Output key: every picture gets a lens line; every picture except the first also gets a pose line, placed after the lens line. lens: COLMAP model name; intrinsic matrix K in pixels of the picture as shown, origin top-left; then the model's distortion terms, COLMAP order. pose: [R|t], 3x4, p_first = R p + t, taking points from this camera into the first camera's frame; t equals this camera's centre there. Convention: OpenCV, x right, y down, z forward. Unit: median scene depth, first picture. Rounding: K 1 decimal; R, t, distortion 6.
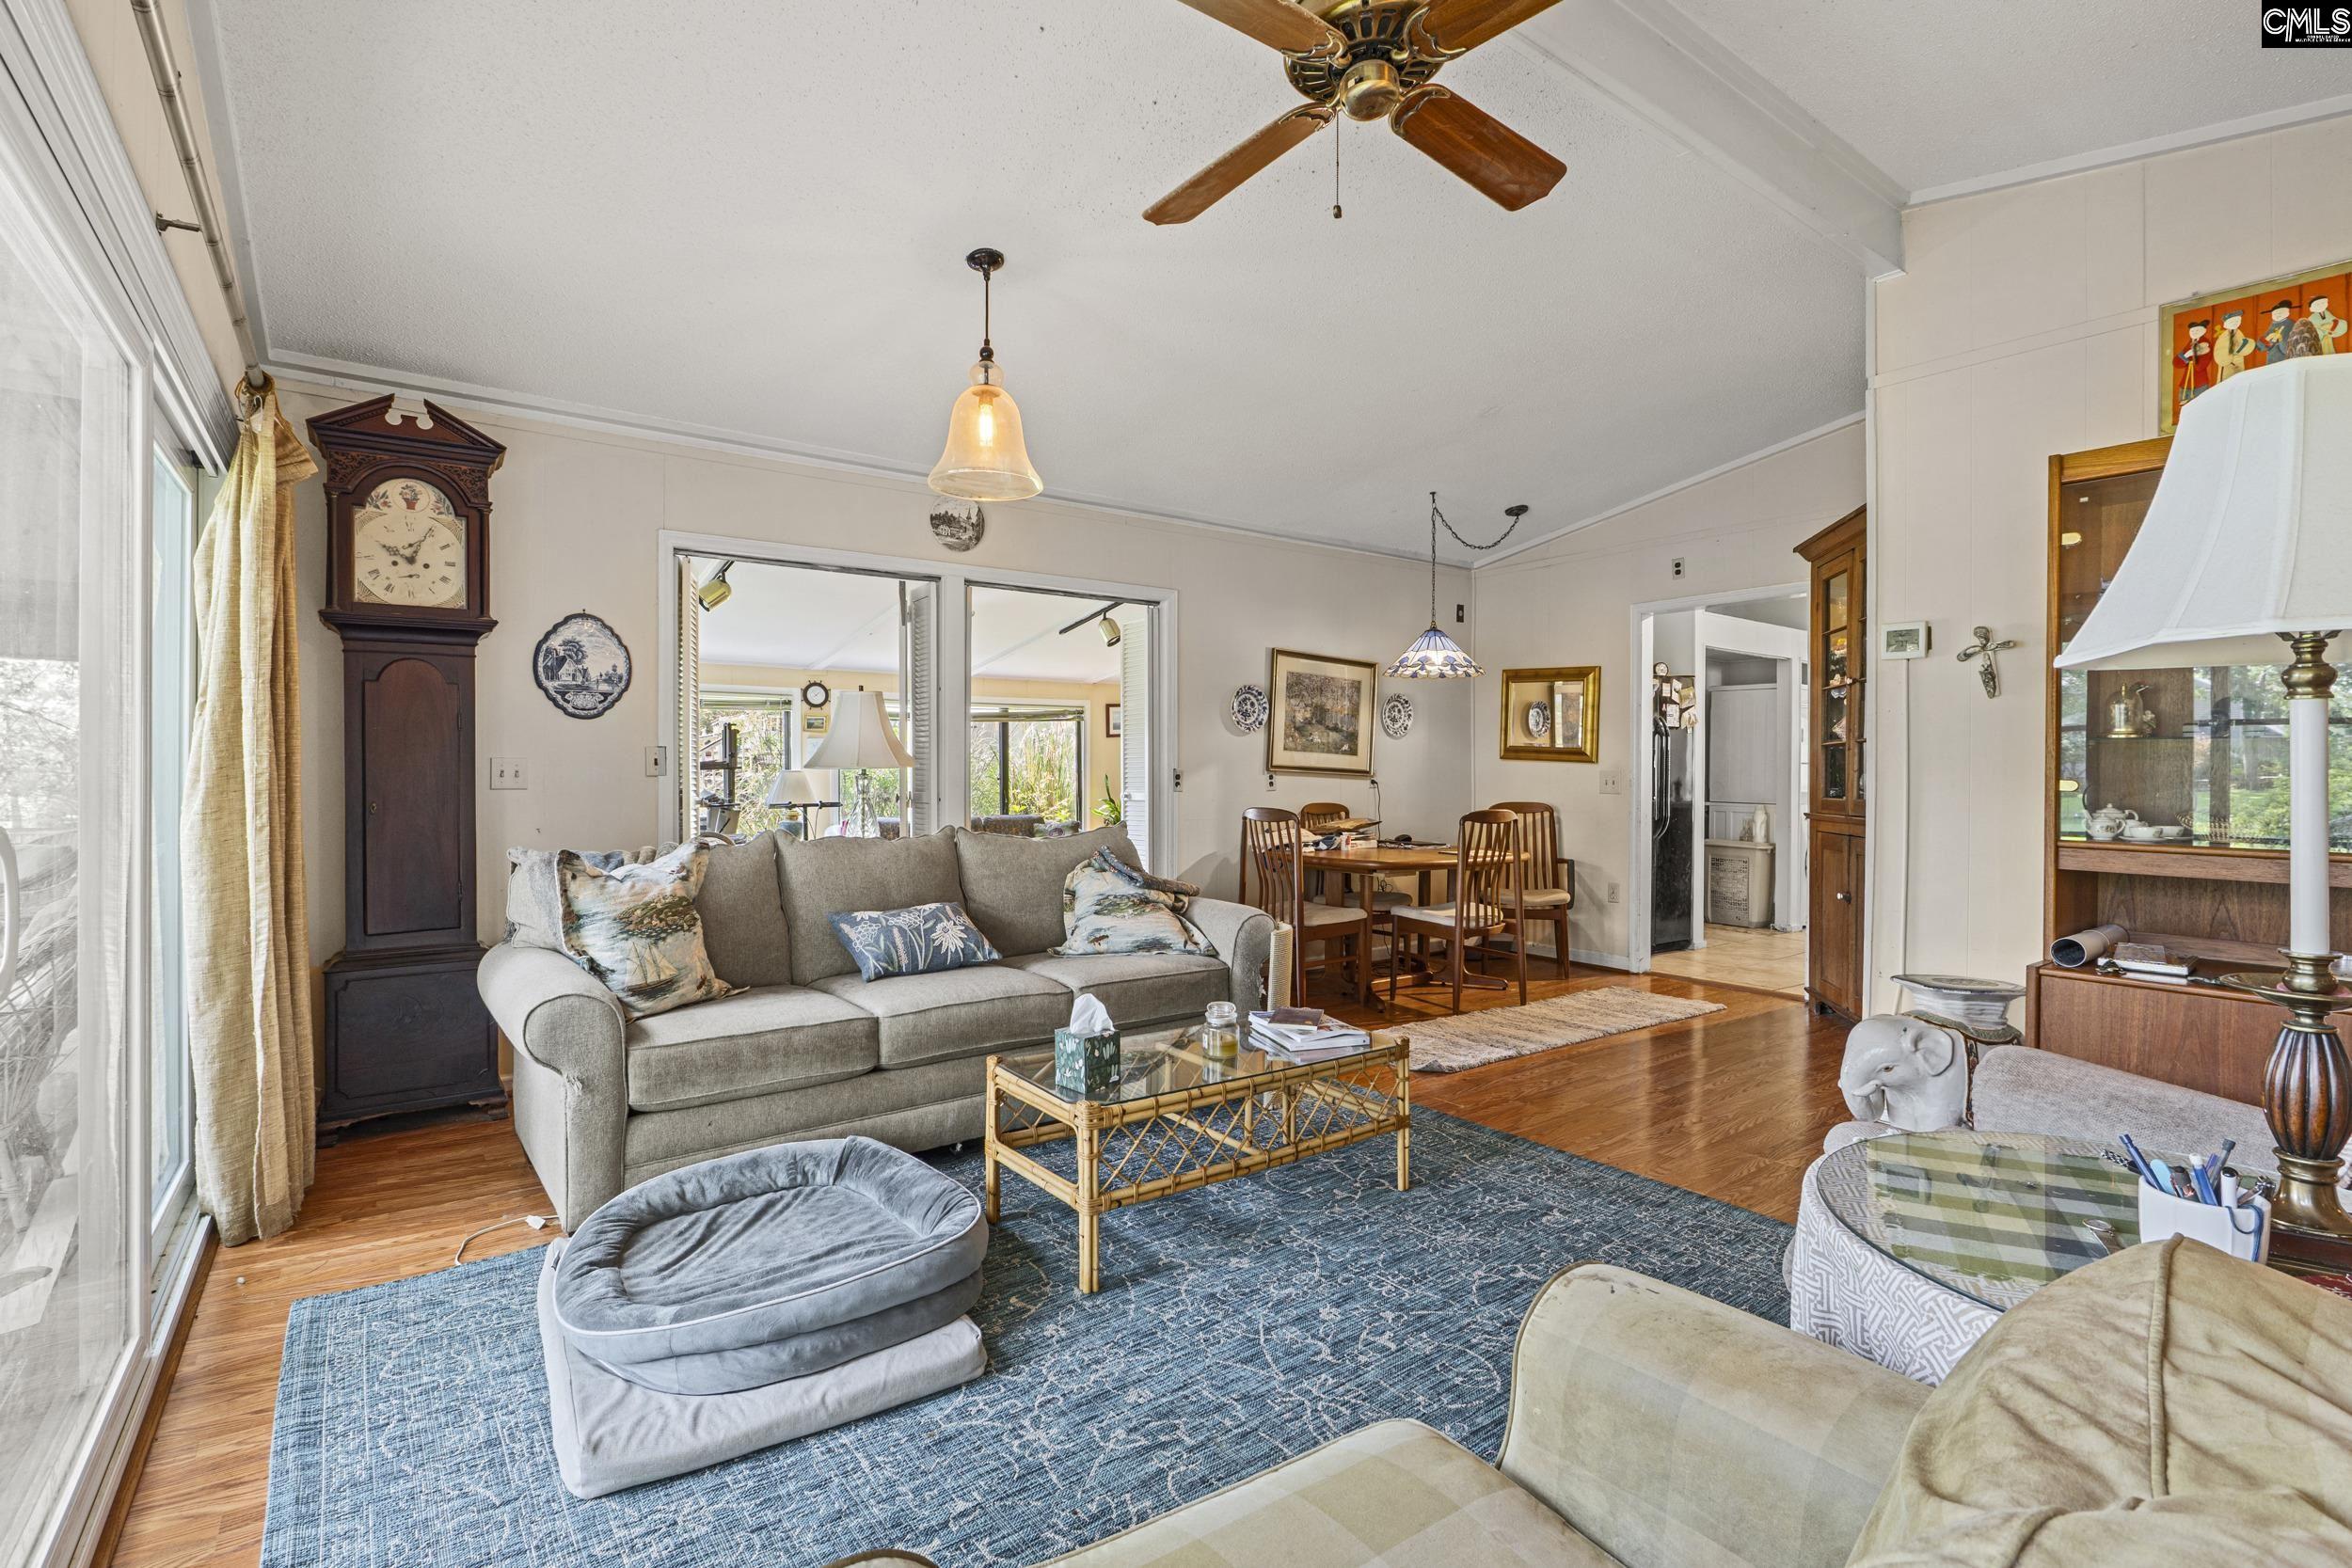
lens RADIAL K [[1075.9, 0, 1180.0], [0, 1075.9, 774.7], [0, 0, 1]] dist [0.000790, -0.000097]
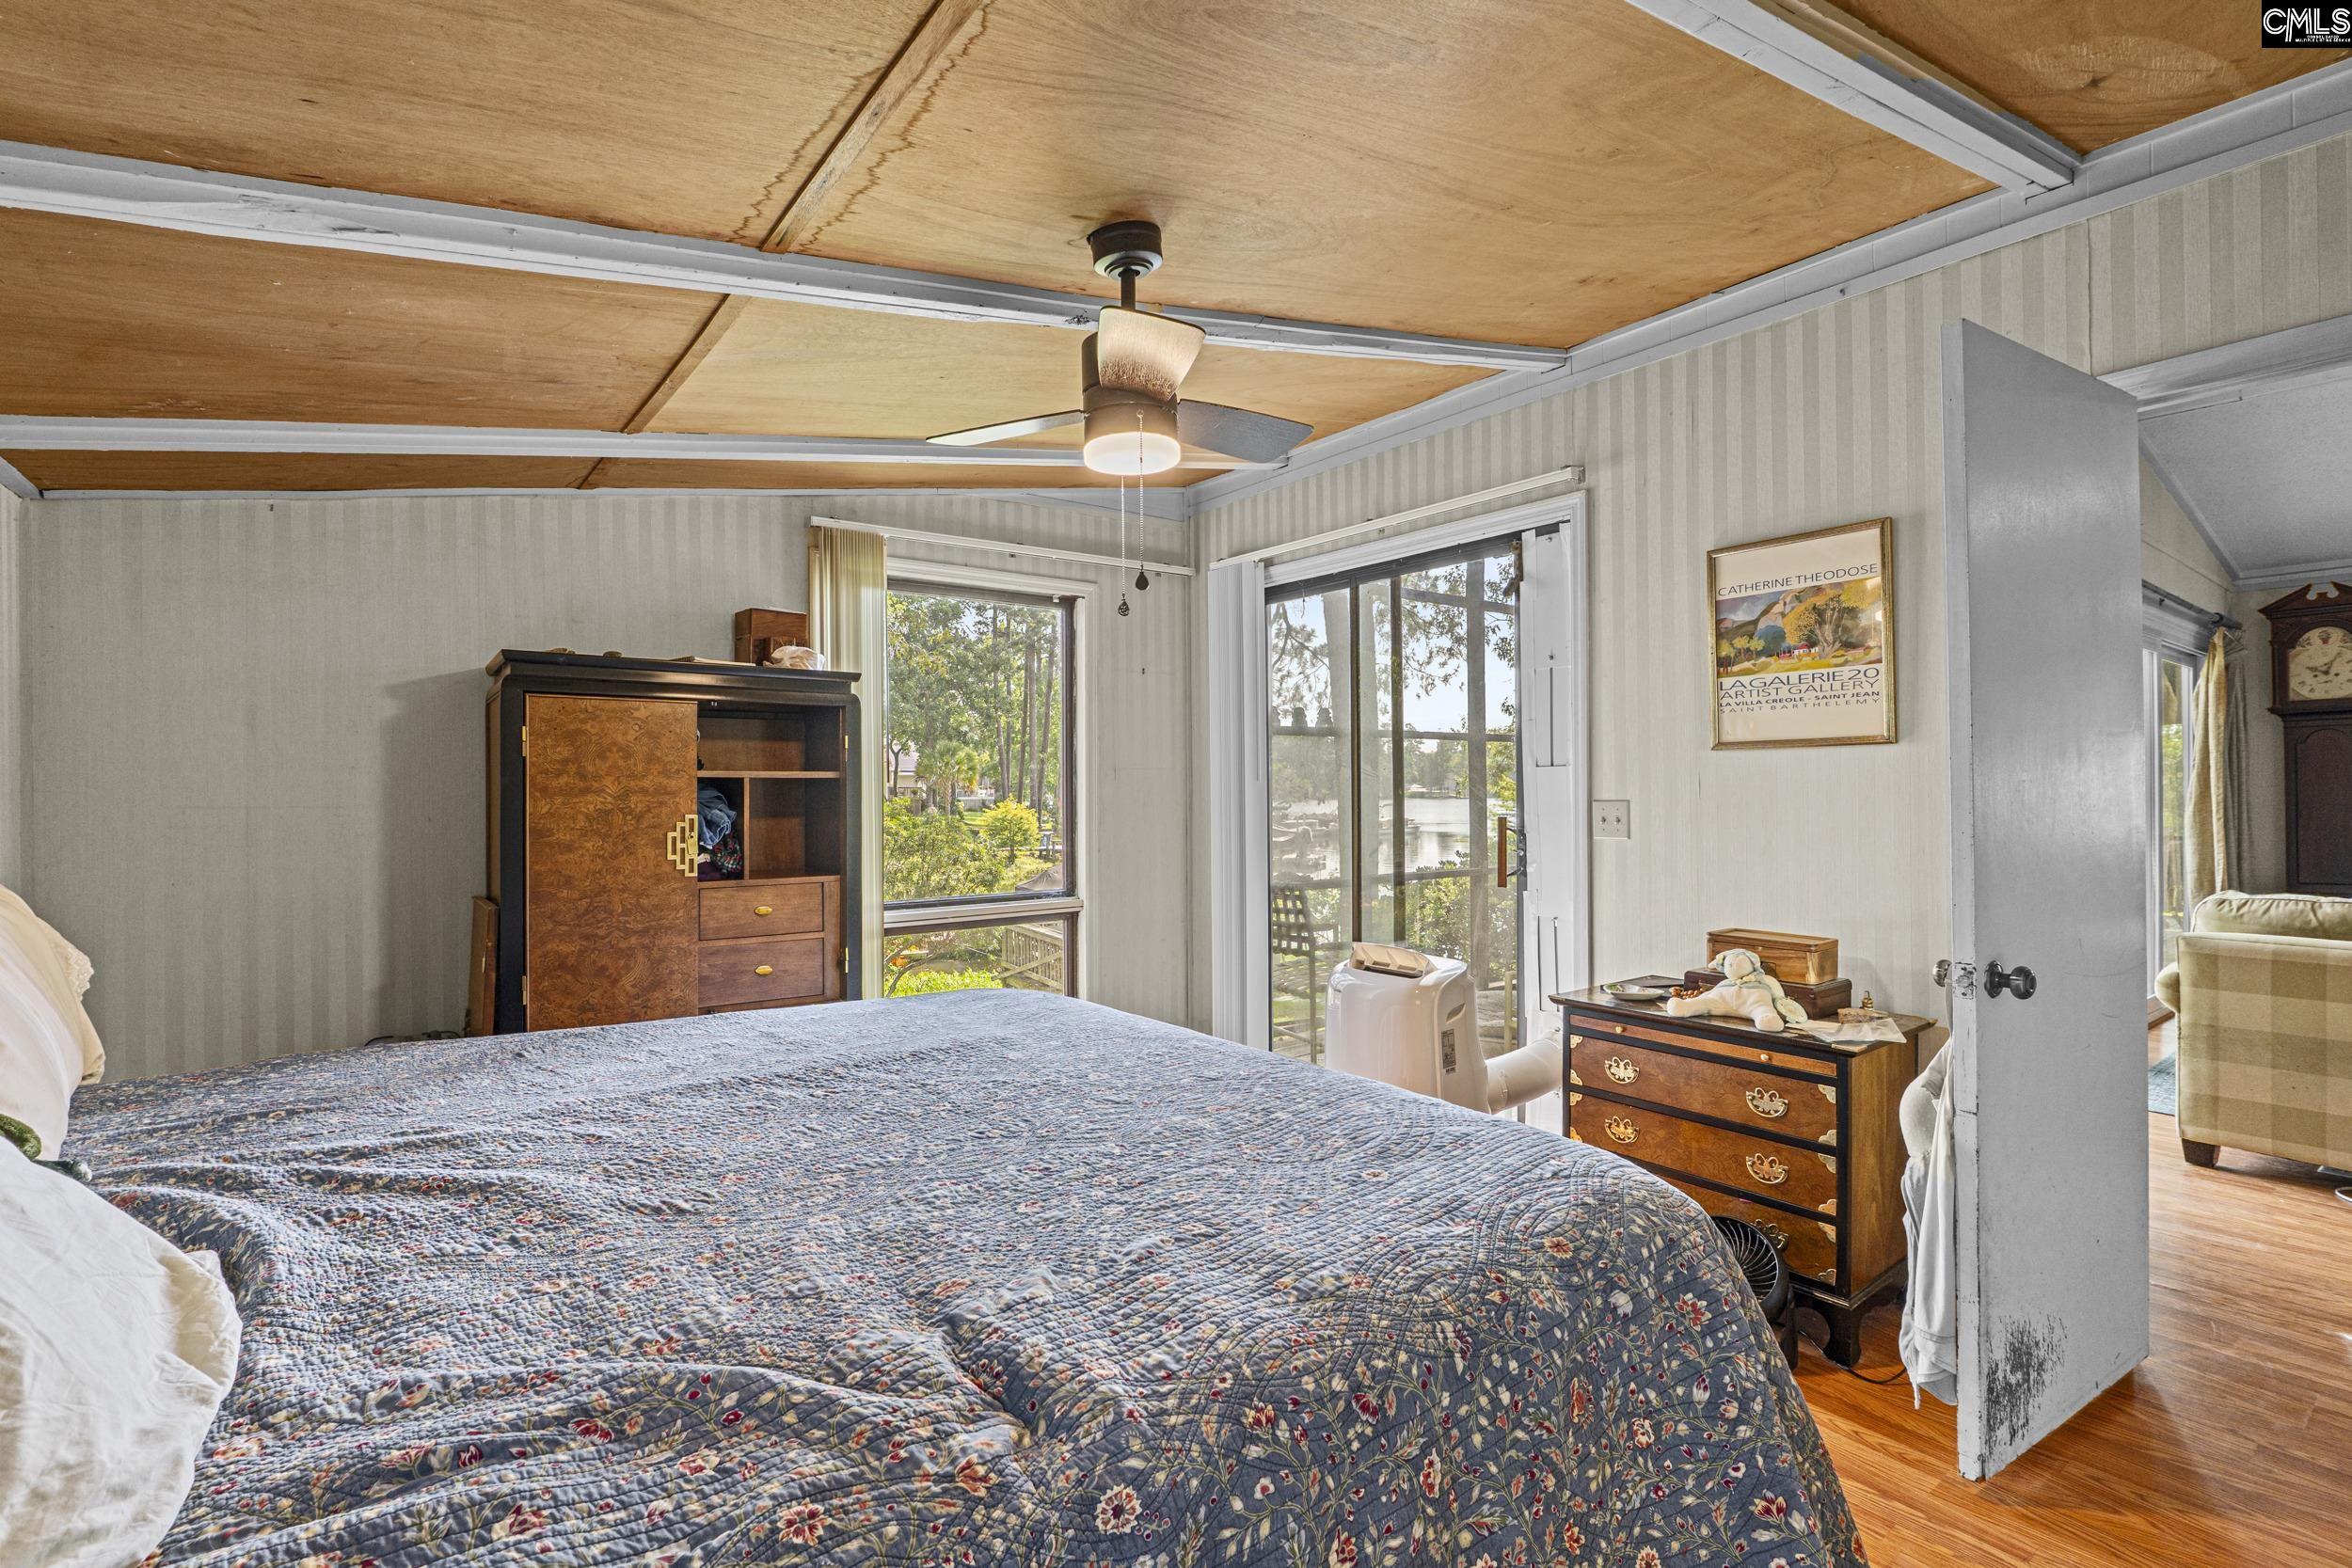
lens RADIAL K [[1075.9, 0, 1180.7], [0, 1075.9, 784.8], [0, 0, 1]] dist [0.000790, -0.000097]
pose [[0.018782, -0.008823, -0.999785, 0.984502], [-0.003948, 0.999953, -0.008899, 0.004303], [0.999816, 0.004114, 0.018746, -0.878576]]
